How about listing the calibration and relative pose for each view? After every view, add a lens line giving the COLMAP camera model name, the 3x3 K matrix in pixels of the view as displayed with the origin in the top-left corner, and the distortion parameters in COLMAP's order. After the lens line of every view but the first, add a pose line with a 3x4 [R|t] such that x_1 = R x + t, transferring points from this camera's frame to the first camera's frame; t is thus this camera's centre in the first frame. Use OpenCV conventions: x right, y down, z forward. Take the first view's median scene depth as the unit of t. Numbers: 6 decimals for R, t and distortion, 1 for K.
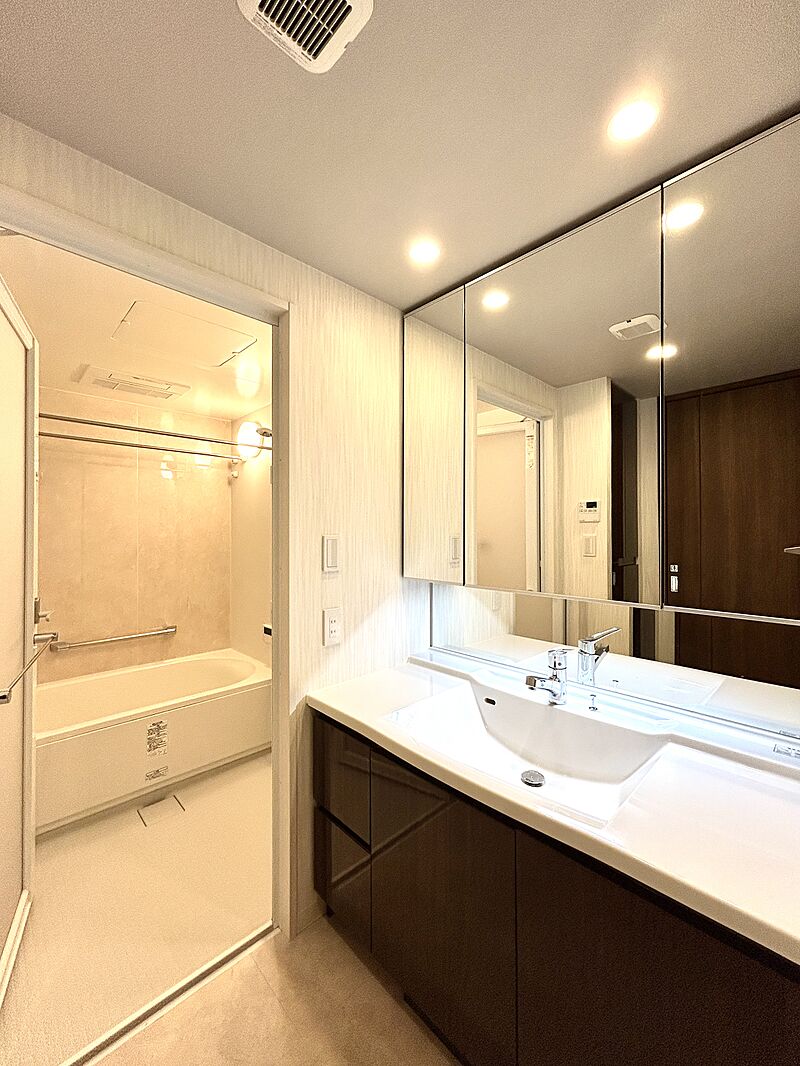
lens RADIAL K [[430.9, 0, 397.3], [0, 430.9, 533.1], [0, 0, 1]] dist [0.002412, -0.000797]
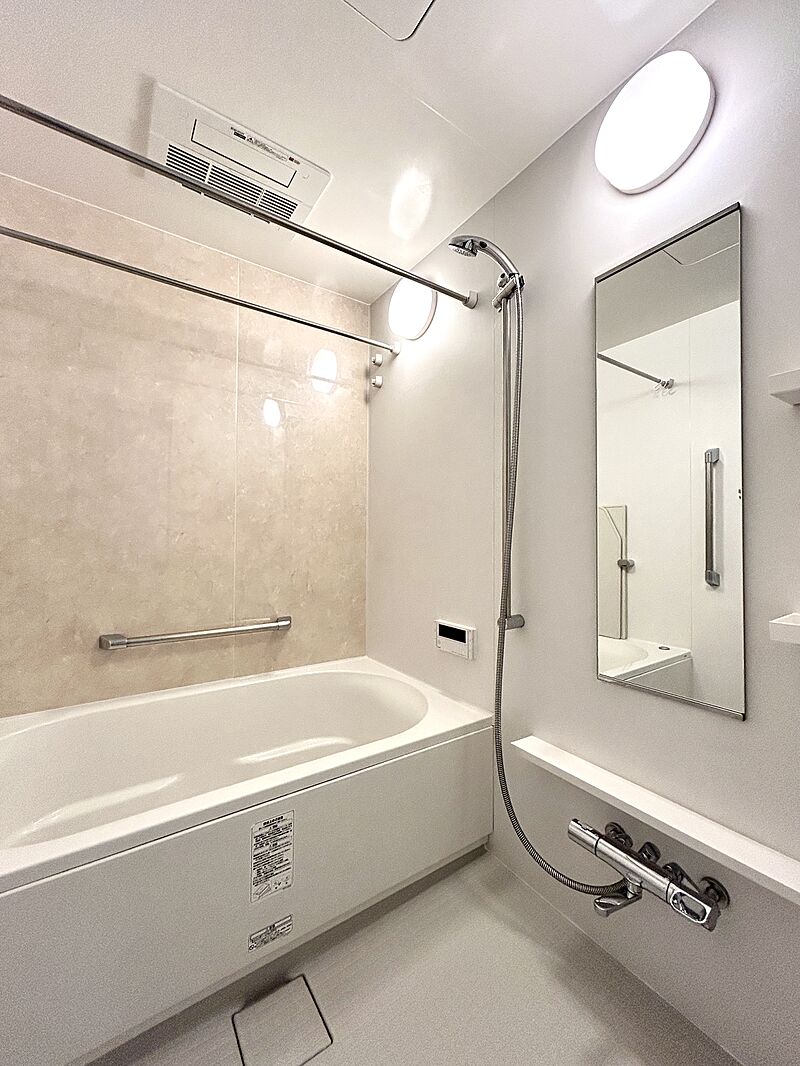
lens RADIAL K [[430.9, 0, 403.0], [0, 430.9, 531.8], [0, 0, 1]] dist [0.002412, -0.000797]
pose [[0.987160, 0.006614, -0.159595, -0.265616], [-0.008973, 0.999861, -0.014060, 0.103909], [0.159480, 0.015311, 0.987082, 0.428919]]
